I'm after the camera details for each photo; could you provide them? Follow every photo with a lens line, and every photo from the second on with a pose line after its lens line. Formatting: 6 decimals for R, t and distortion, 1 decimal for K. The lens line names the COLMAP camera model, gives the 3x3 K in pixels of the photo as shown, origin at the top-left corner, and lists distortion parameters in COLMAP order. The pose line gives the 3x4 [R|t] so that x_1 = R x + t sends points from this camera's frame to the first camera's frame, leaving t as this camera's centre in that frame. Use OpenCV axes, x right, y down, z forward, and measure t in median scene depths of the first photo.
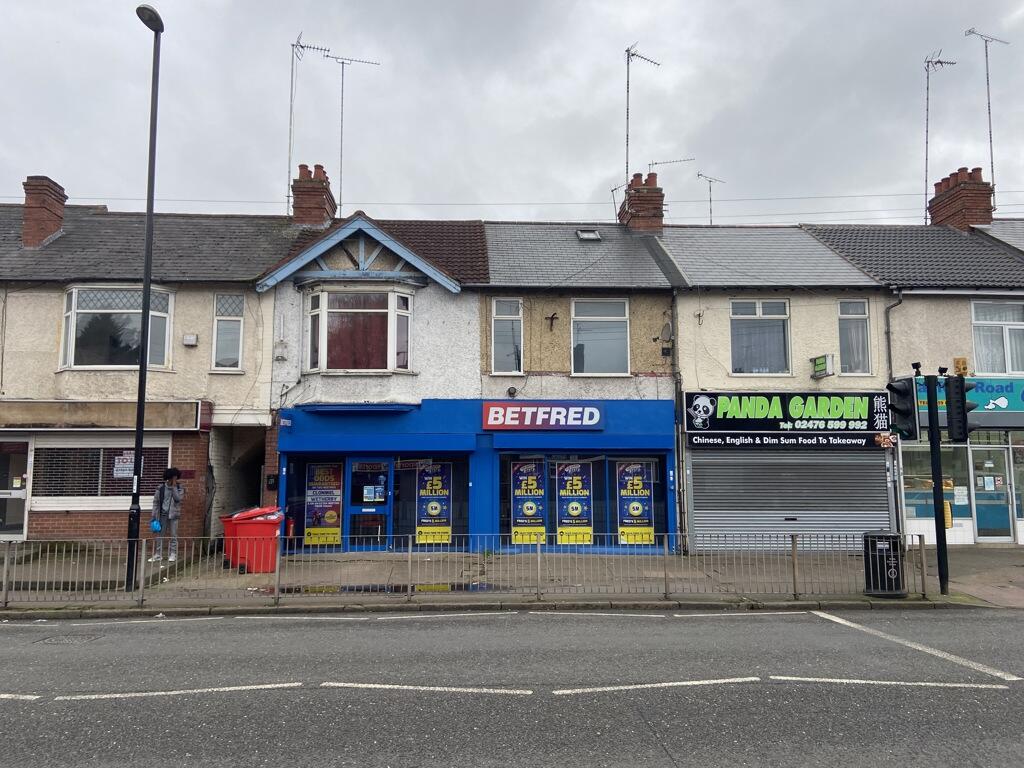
lens RADIAL K [[776.6, 0, 509.7], [0, 776.6, 381.1], [0, 0, 1]] dist [0.015100, 0.001373]
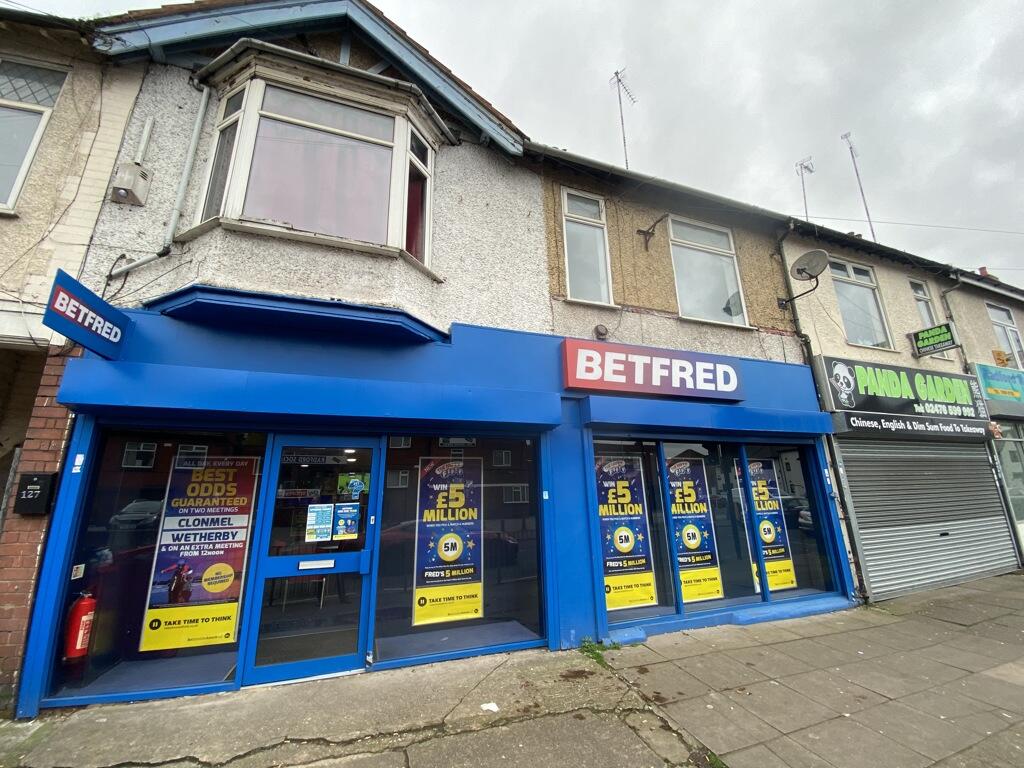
lens RADIAL K [[410.0, 0, 509.3], [0, 410.0, 386.1], [0, 0, 1]] dist [-0.014705, -0.002533]
pose [[0.954437, 0.061742, 0.291957, -0.150960], [-0.014278, 0.986690, -0.161984, 0.105353], [-0.298072, 0.150435, 0.942615, 0.742630]]
